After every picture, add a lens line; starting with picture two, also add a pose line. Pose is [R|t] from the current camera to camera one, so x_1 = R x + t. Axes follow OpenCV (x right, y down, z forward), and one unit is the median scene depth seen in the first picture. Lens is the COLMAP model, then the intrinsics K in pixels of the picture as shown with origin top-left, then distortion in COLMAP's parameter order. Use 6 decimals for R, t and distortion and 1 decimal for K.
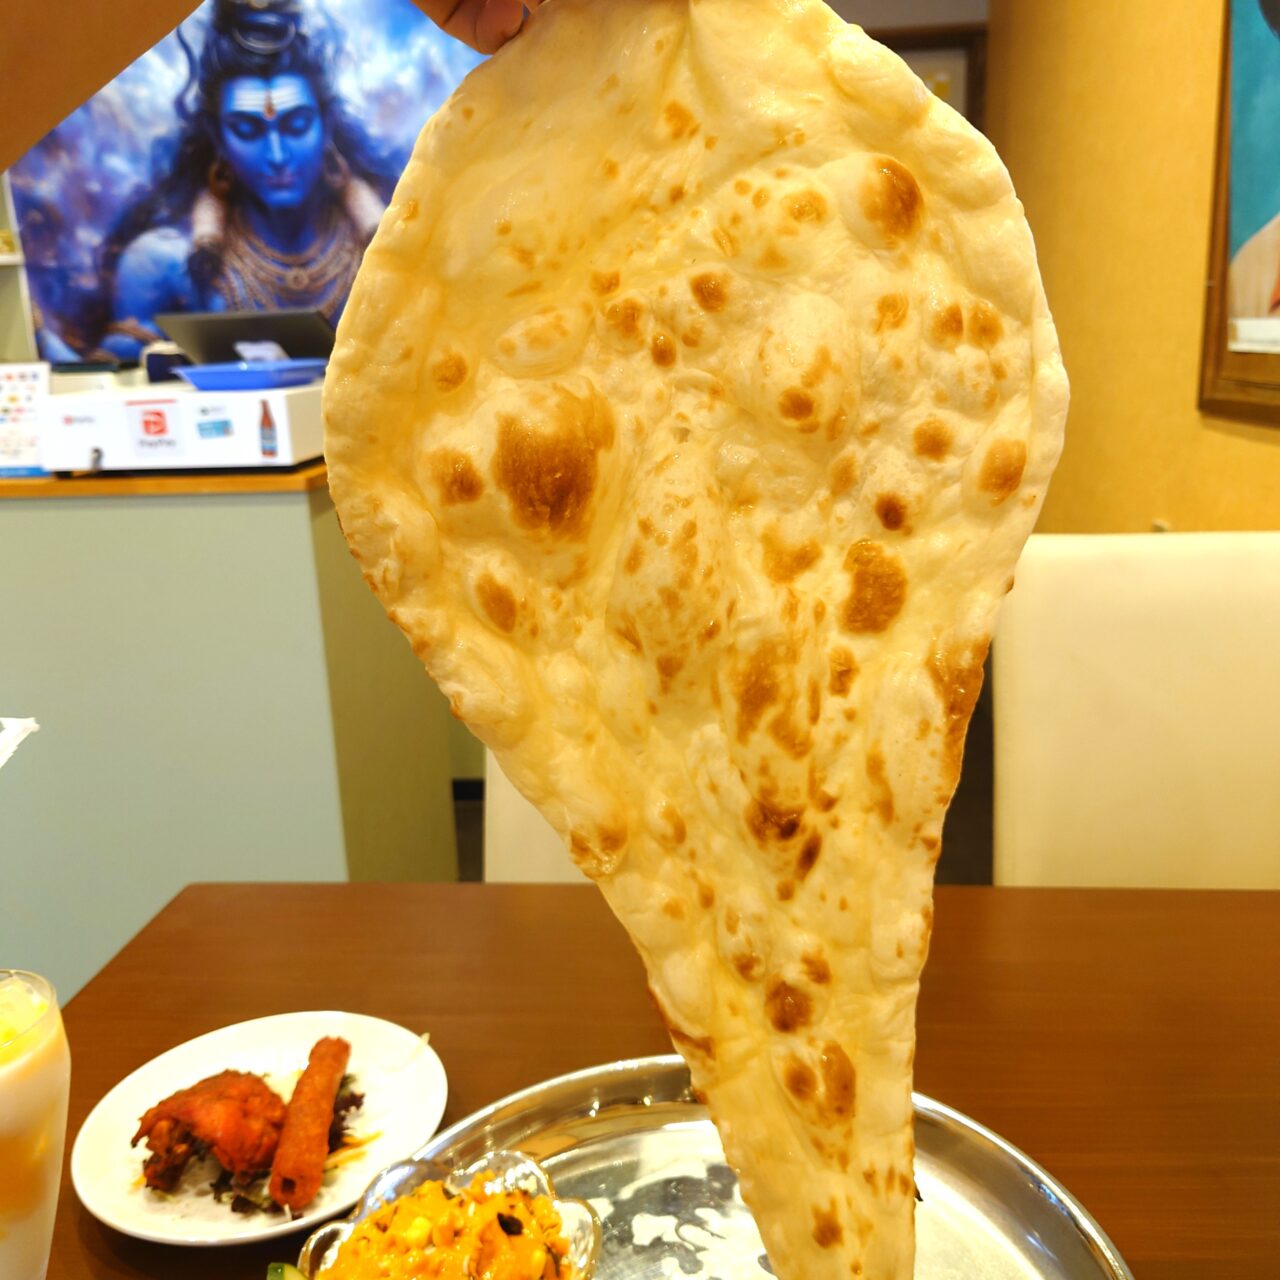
lens RADIAL K [[1332.9, 0, 640.0], [0, 1332.9, 640.0], [0, 0, 1]] dist [0.022050, -0.027789]
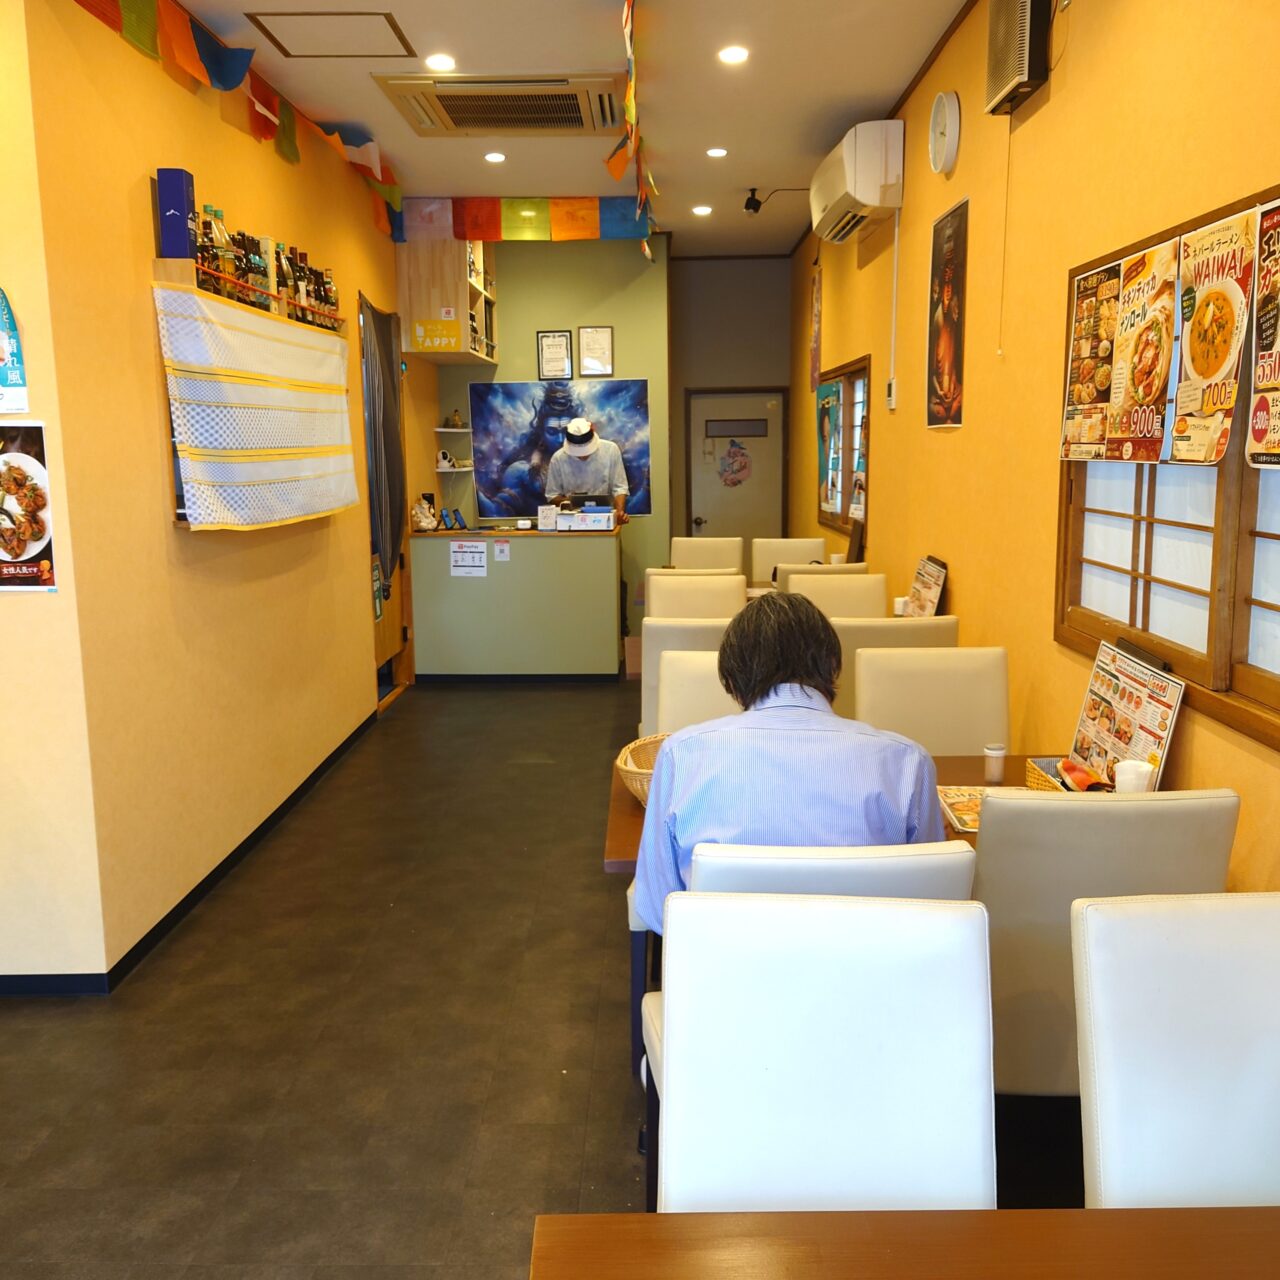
lens RADIAL K [[1332.9, 0, 640.0], [0, 1332.9, 640.0], [0, 0, 1]] dist [0.022050, -0.027789]
pose [[0.998491, 0.017213, 0.052156, -0.239589], [-0.012600, 0.996084, -0.087515, 0.396936], [-0.053458, 0.086726, 0.994797, -2.166164]]
